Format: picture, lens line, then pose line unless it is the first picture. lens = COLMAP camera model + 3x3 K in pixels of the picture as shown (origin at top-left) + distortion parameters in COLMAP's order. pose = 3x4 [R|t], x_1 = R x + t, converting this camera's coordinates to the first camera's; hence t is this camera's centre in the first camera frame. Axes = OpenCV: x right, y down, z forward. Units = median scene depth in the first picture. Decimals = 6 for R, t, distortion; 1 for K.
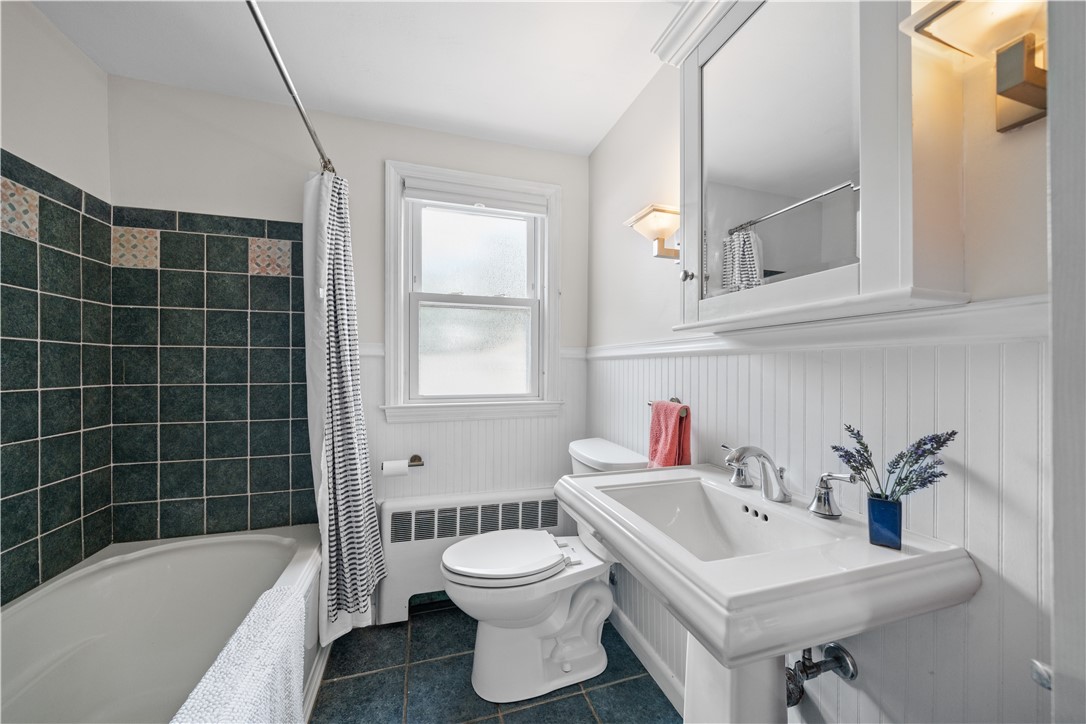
lens RADIAL K [[381.7, 0, 539.4], [0, 381.7, 365.2], [0, 0, 1]] dist [-0.000833, -0.000055]
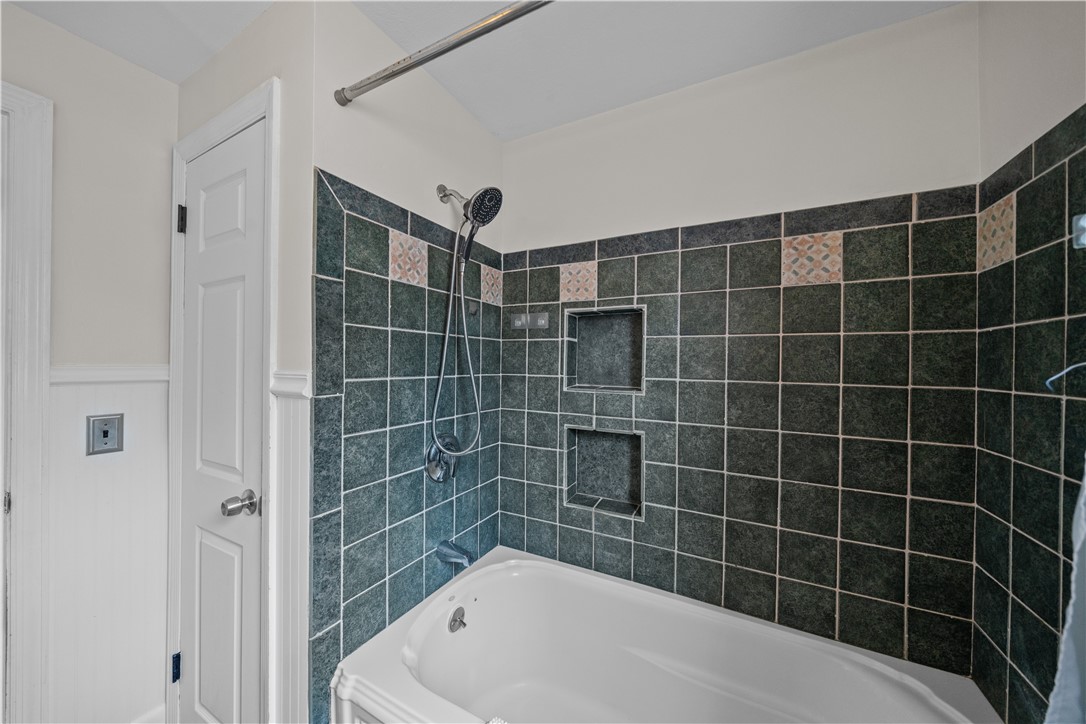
lens RADIAL K [[381.7, 0, 539.4], [0, 381.7, 365.2], [0, 0, 1]] dist [-0.000833, -0.000055]
pose [[-0.705792, -0.006133, -0.708393, -0.103349], [-0.010232, 0.999946, 0.001538, -0.107044], [0.708345, 0.008334, -0.705817, 1.129898]]
